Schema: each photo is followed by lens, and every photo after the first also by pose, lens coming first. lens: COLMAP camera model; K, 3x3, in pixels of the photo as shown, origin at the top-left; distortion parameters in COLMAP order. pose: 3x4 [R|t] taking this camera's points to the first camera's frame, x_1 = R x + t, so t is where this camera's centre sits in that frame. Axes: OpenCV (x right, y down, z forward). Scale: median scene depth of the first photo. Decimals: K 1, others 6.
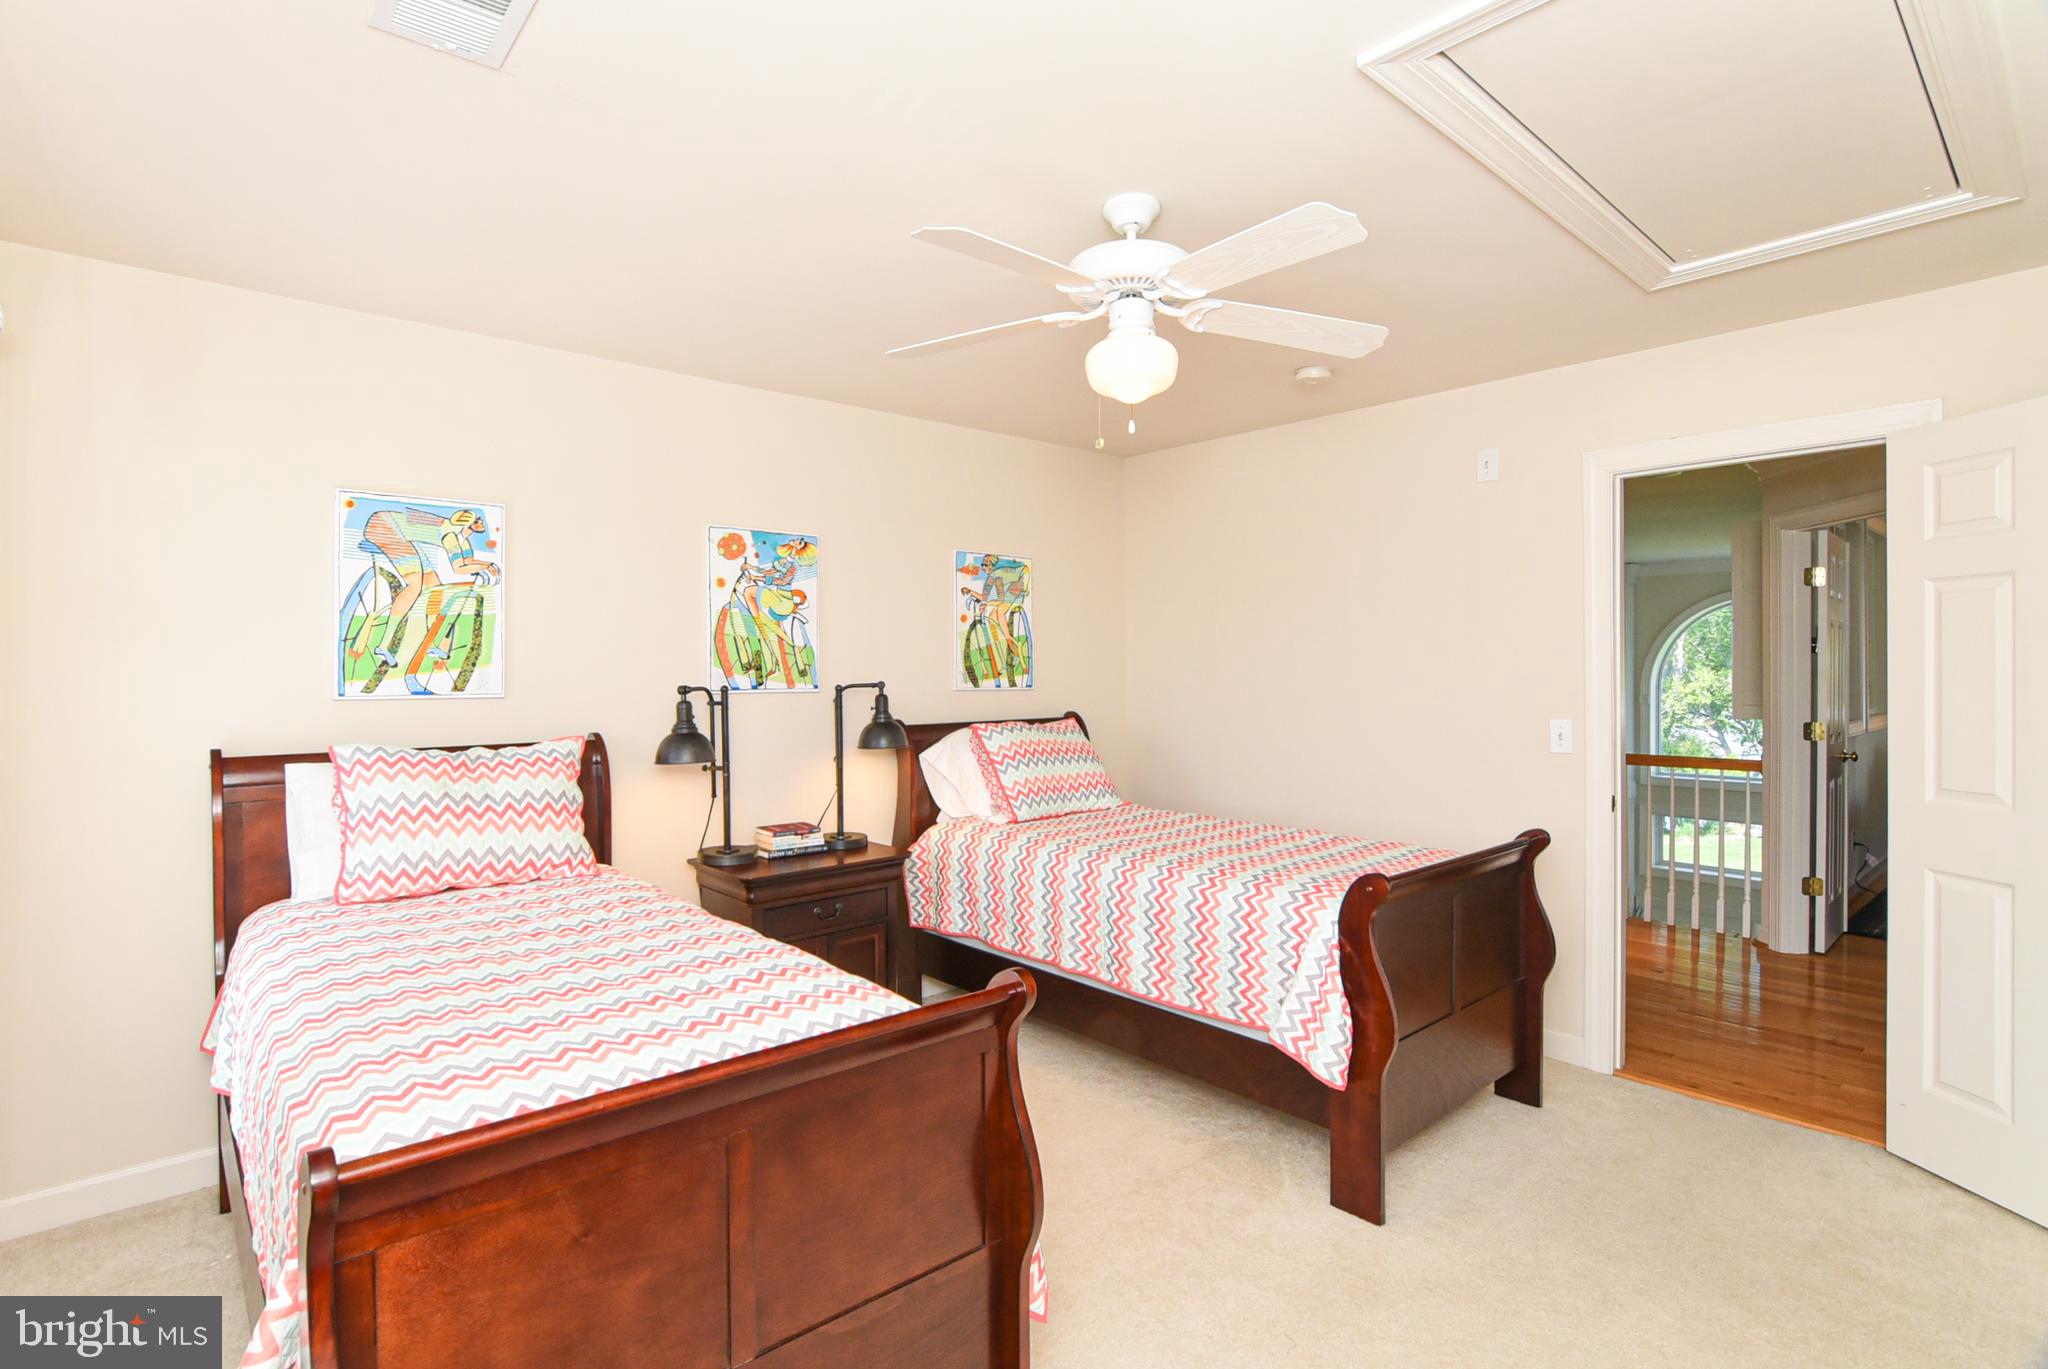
lens RADIAL K [[995.6, 0, 1030.6], [0, 995.6, 679.7], [0, 0, 1]] dist [-0.005235, 0.000390]
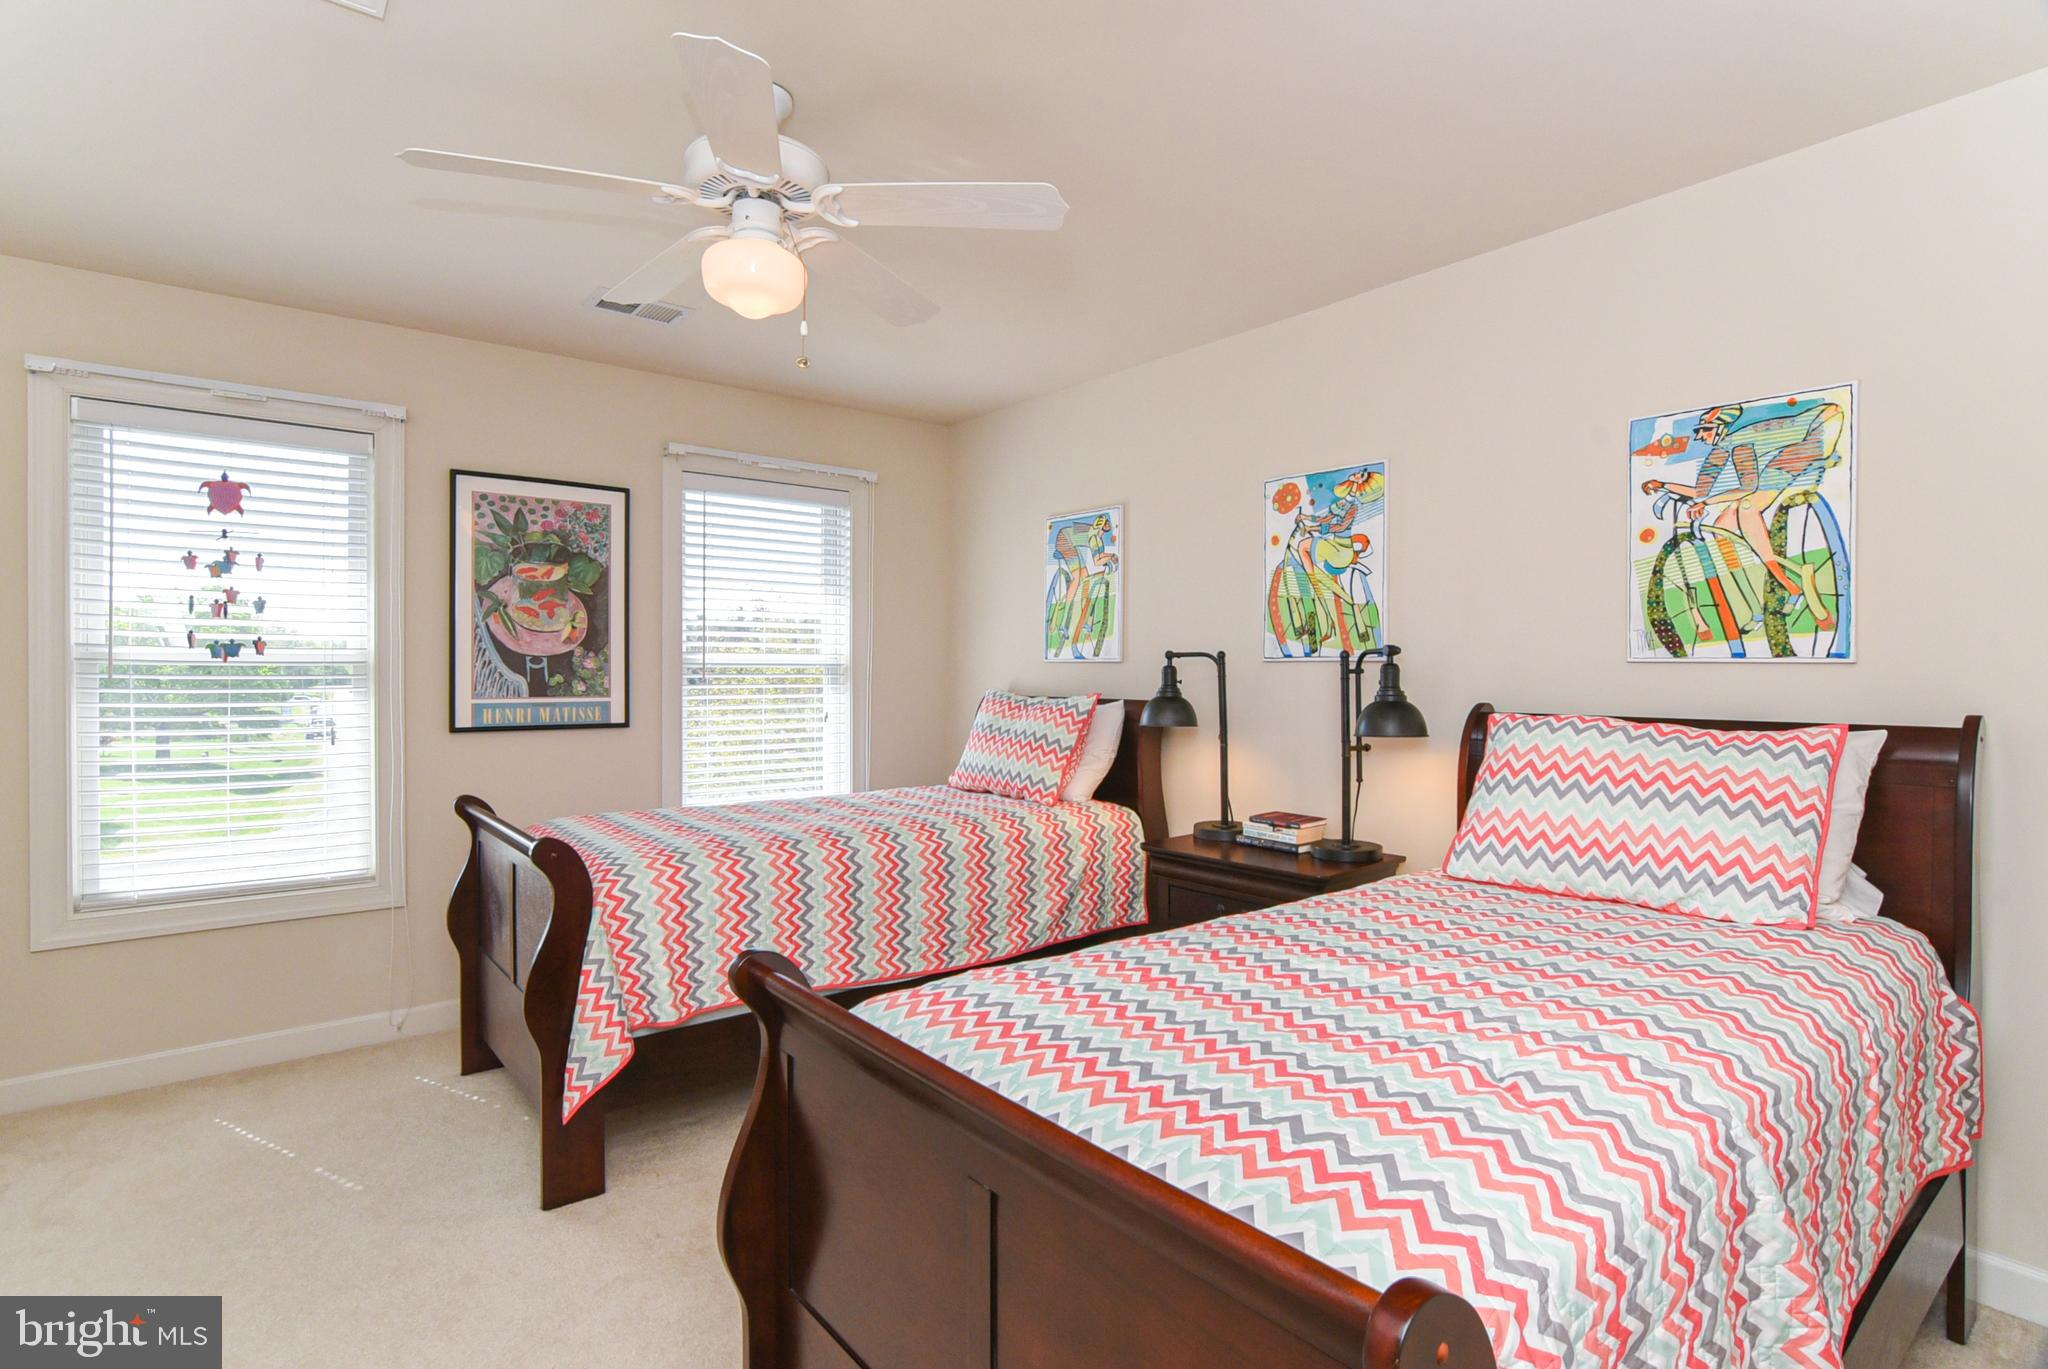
lens RADIAL K [[995.6, 0, 1029.5], [0, 995.6, 678.5], [0, 0, 1]] dist [-0.005235, 0.000390]
pose [[-0.030405, 0.015105, -0.999424, 0.591711], [-0.010874, 0.999822, 0.015441, 0.017488], [0.999479, 0.011337, -0.030236, 0.769798]]
